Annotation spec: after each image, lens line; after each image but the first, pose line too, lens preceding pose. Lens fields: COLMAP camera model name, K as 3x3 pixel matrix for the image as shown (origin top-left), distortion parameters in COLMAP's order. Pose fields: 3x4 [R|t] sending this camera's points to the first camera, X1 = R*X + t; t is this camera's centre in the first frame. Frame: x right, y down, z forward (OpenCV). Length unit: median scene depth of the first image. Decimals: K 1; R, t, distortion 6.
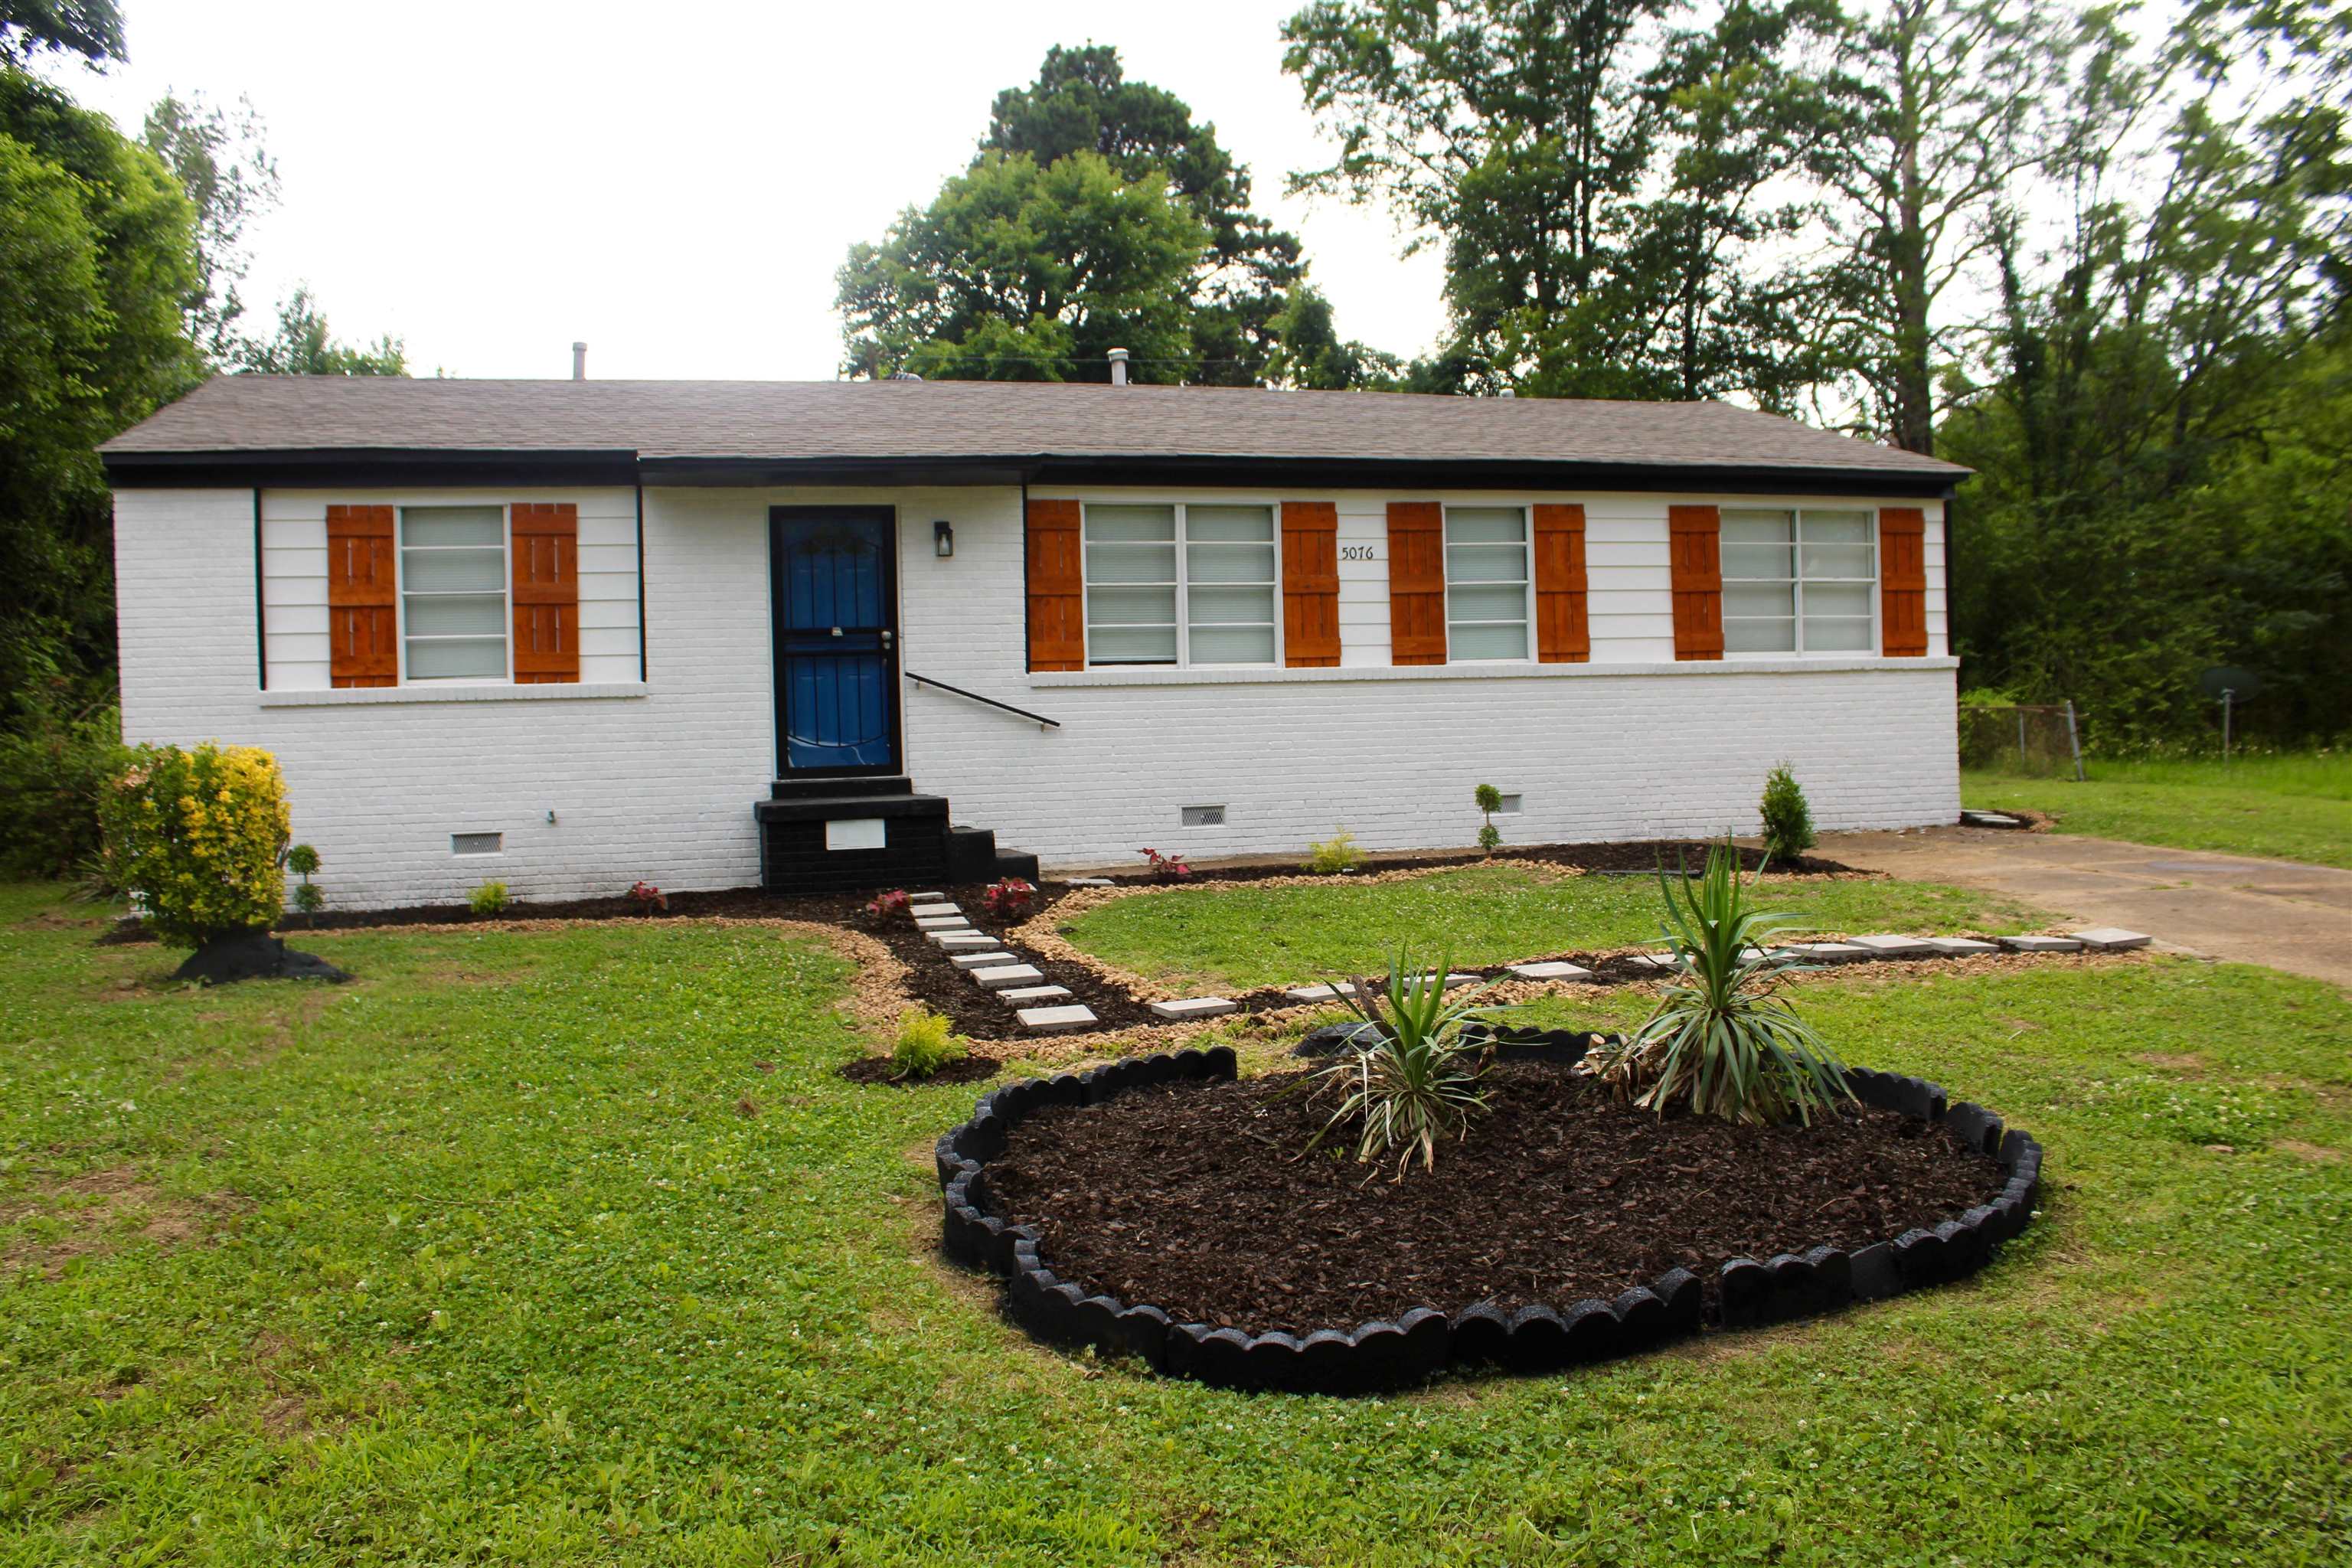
lens RADIAL K [[1966.3, 0, 1176.0], [0, 1966.3, 784.0], [0, 0, 1]] dist [-0.177532, 0.159485]
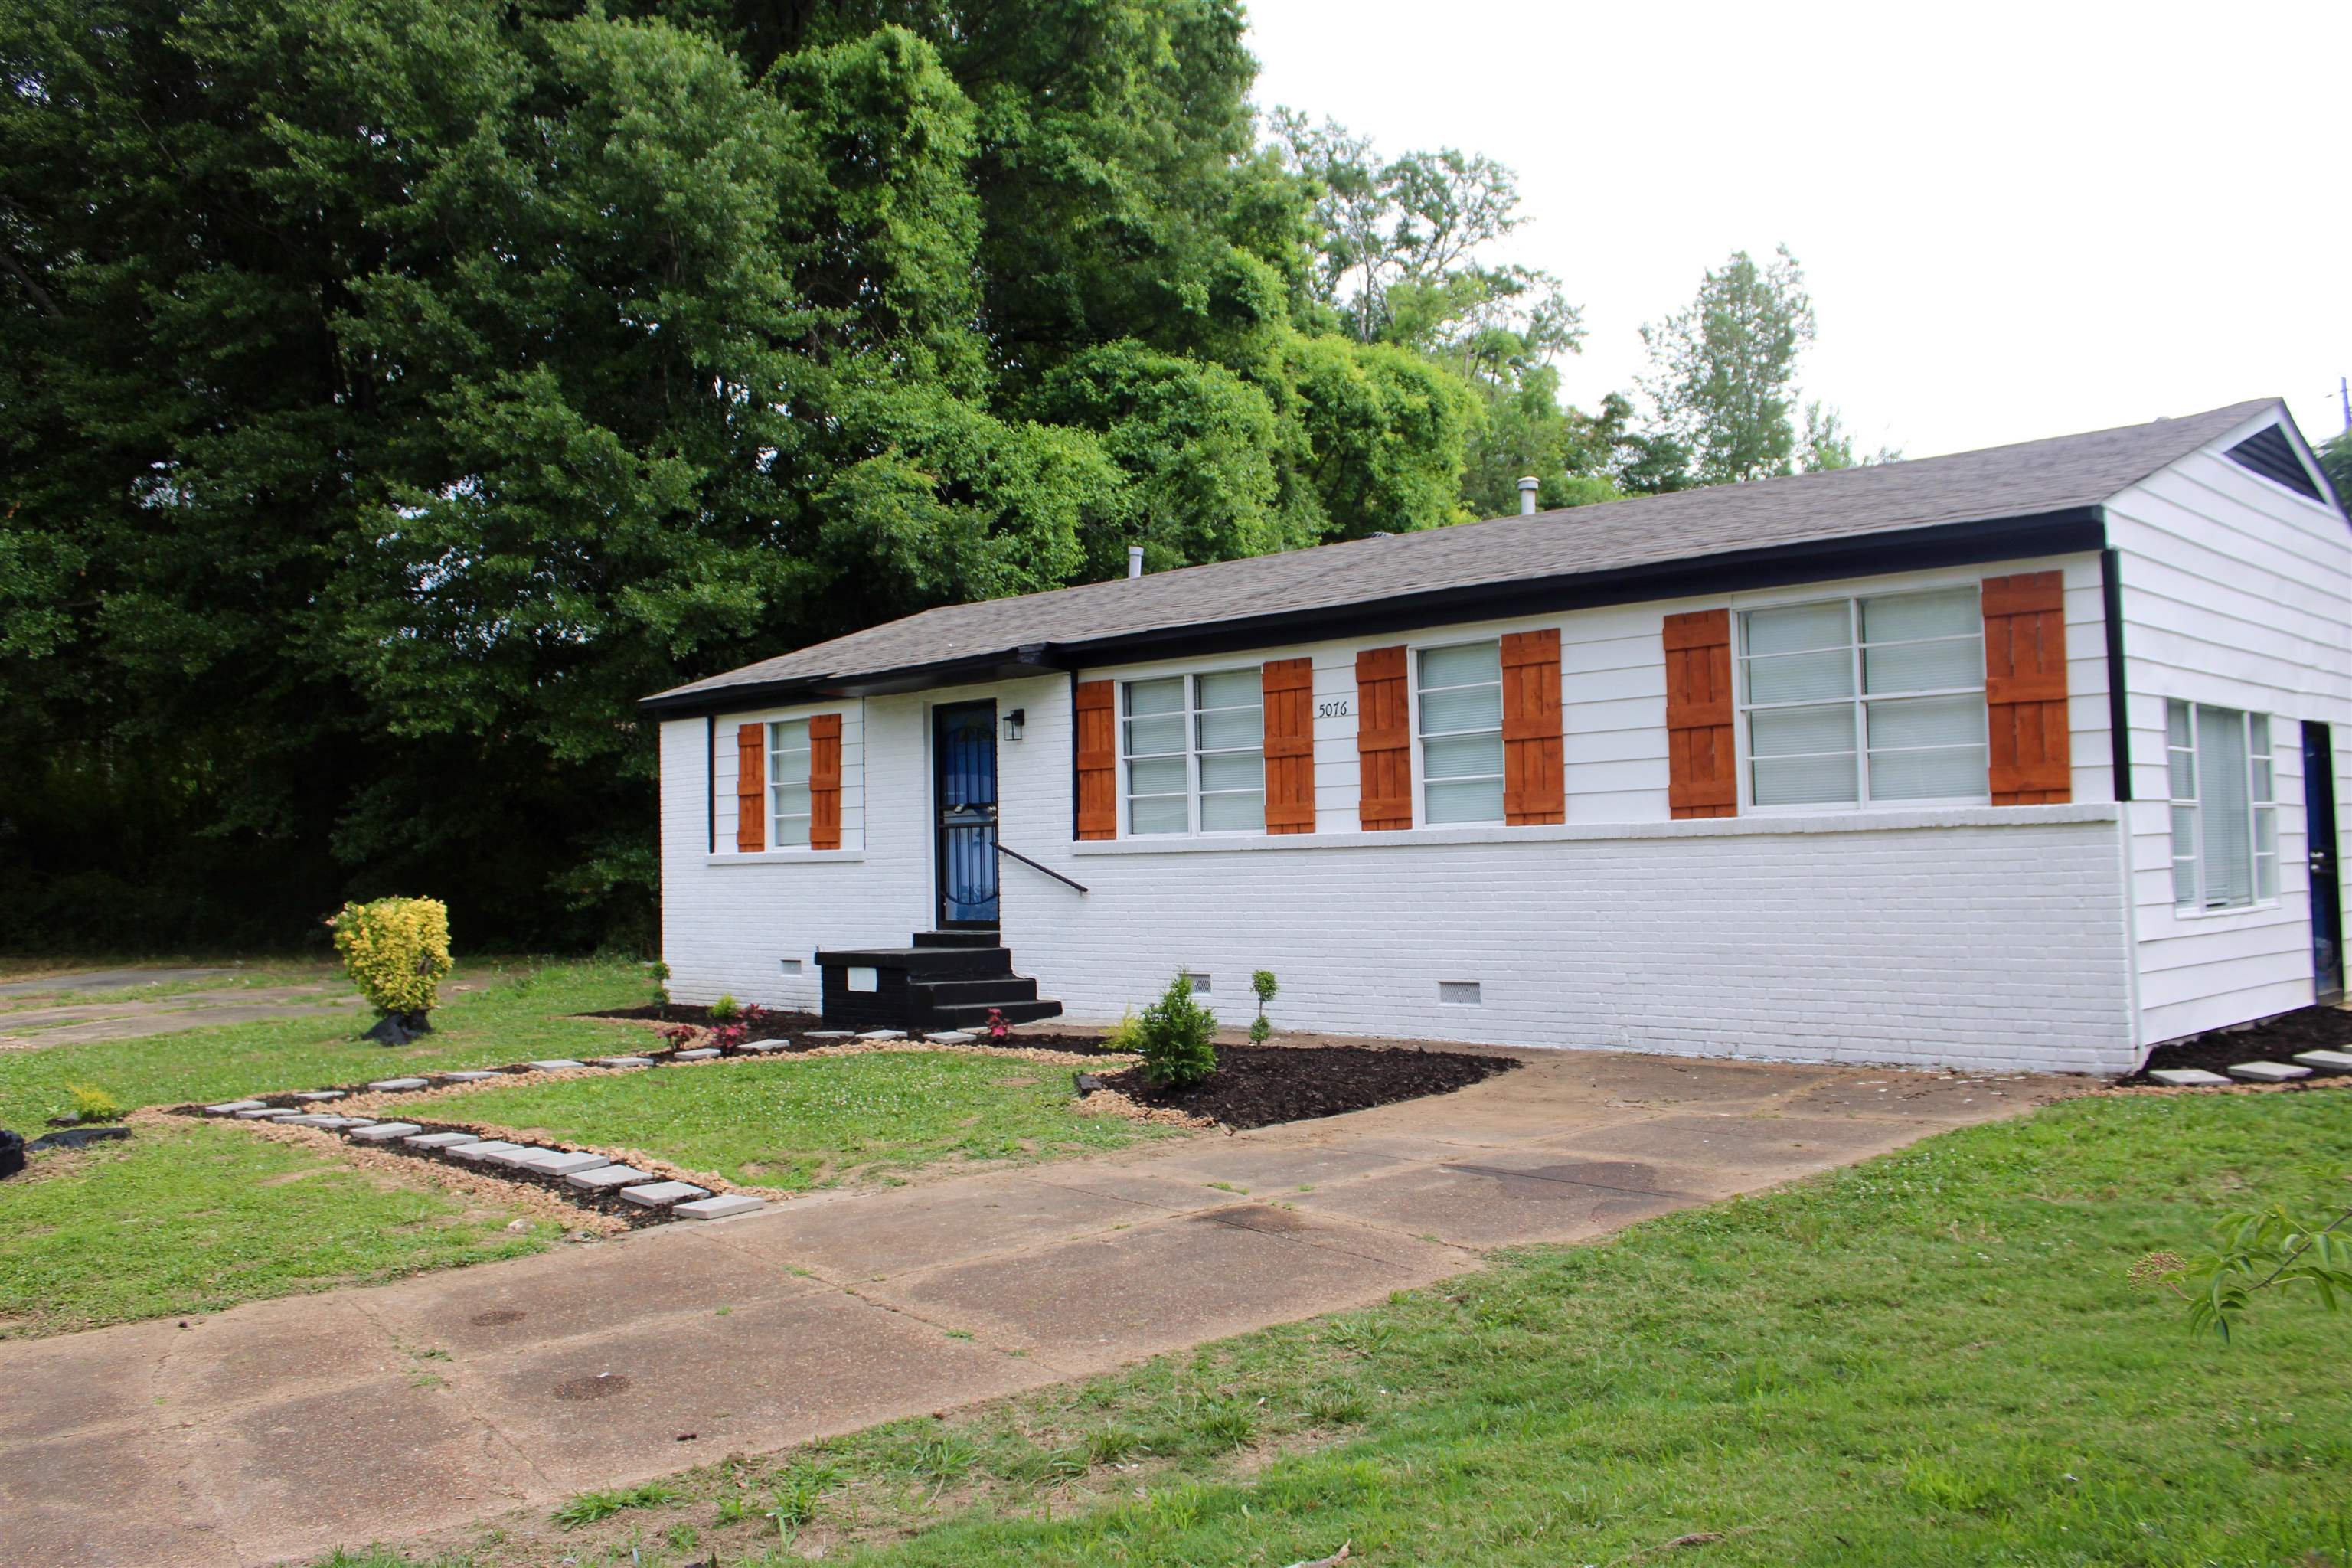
lens RADIAL K [[1998.6, 0, 1128.9], [0, 1998.6, 780.5], [0, 0, 1]] dist [-0.155744, 0.172656]
pose [[0.487967, -0.023679, -0.872541, 0.863406], [-0.024072, 0.998887, -0.040570, -0.043949], [0.872530, 0.040801, 0.486854, 0.457774]]
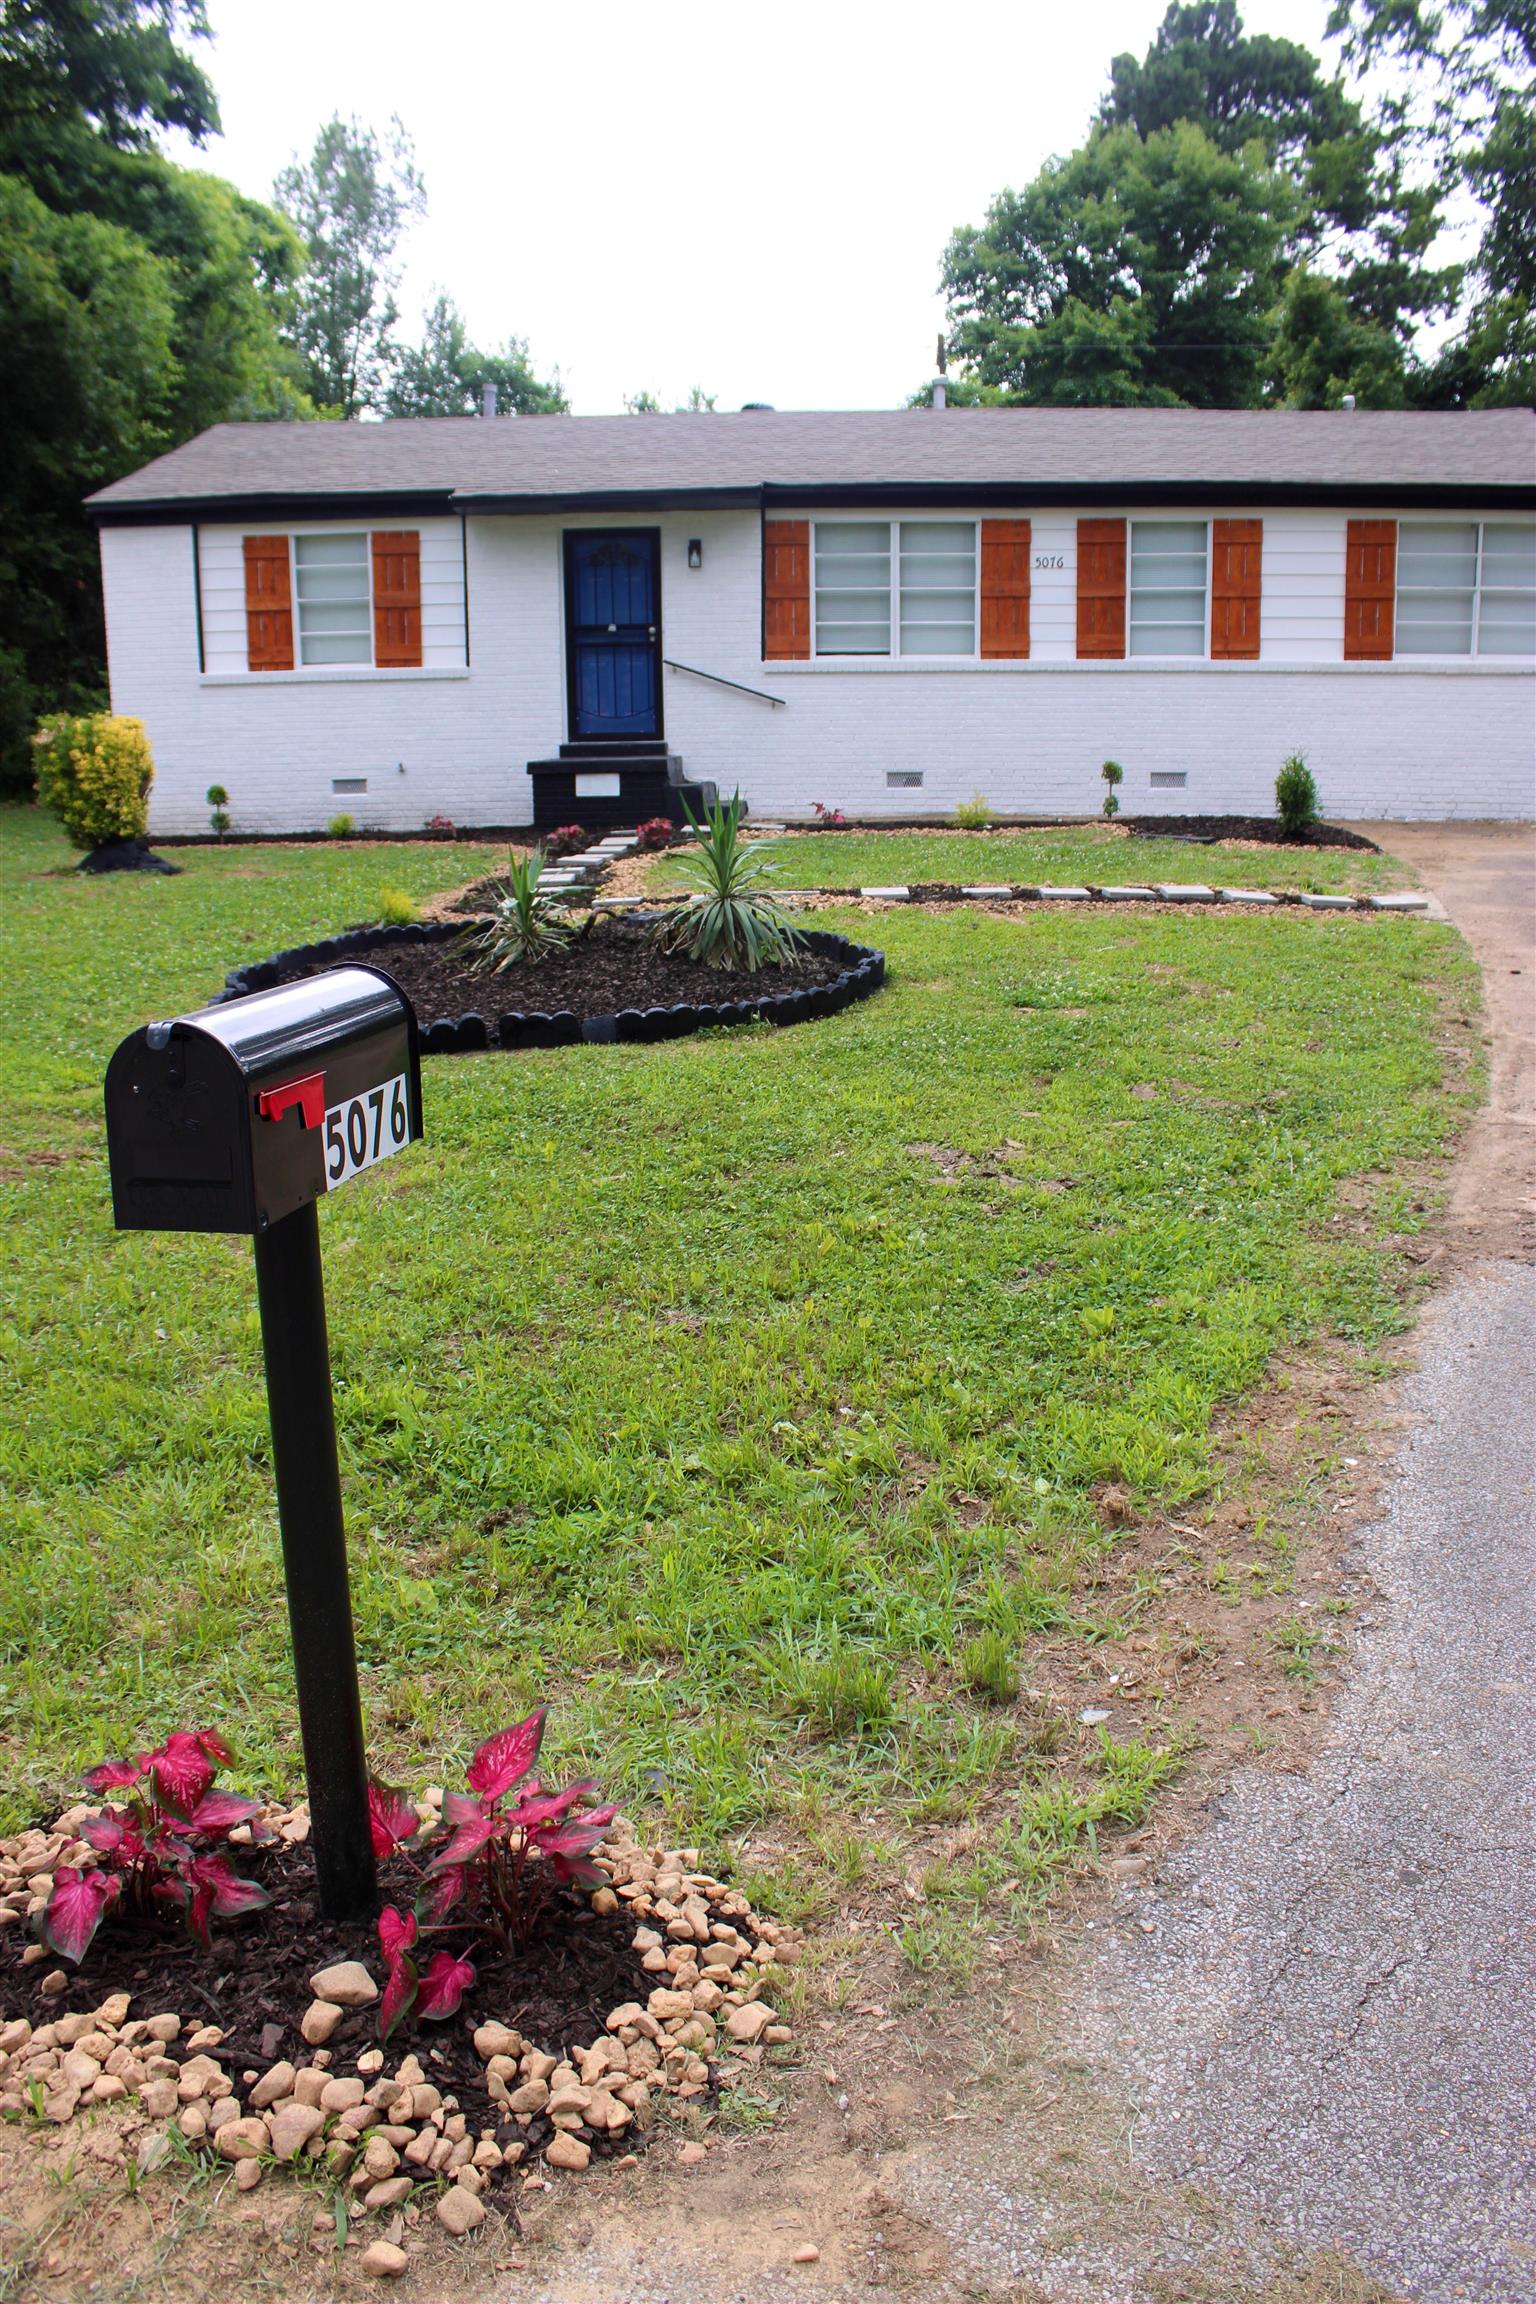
lens RADIAL K [[1926.1, 0, 768.0], [0, 1926.1, 1152.0], [0, 0, 1]] dist [-0.177532, 0.159485]
pose [[0.948771, 0.088790, -0.303231, 0.308702], [-0.024829, 0.977687, 0.208593, -0.003559], [0.314986, -0.190378, 0.929806, -0.184615]]
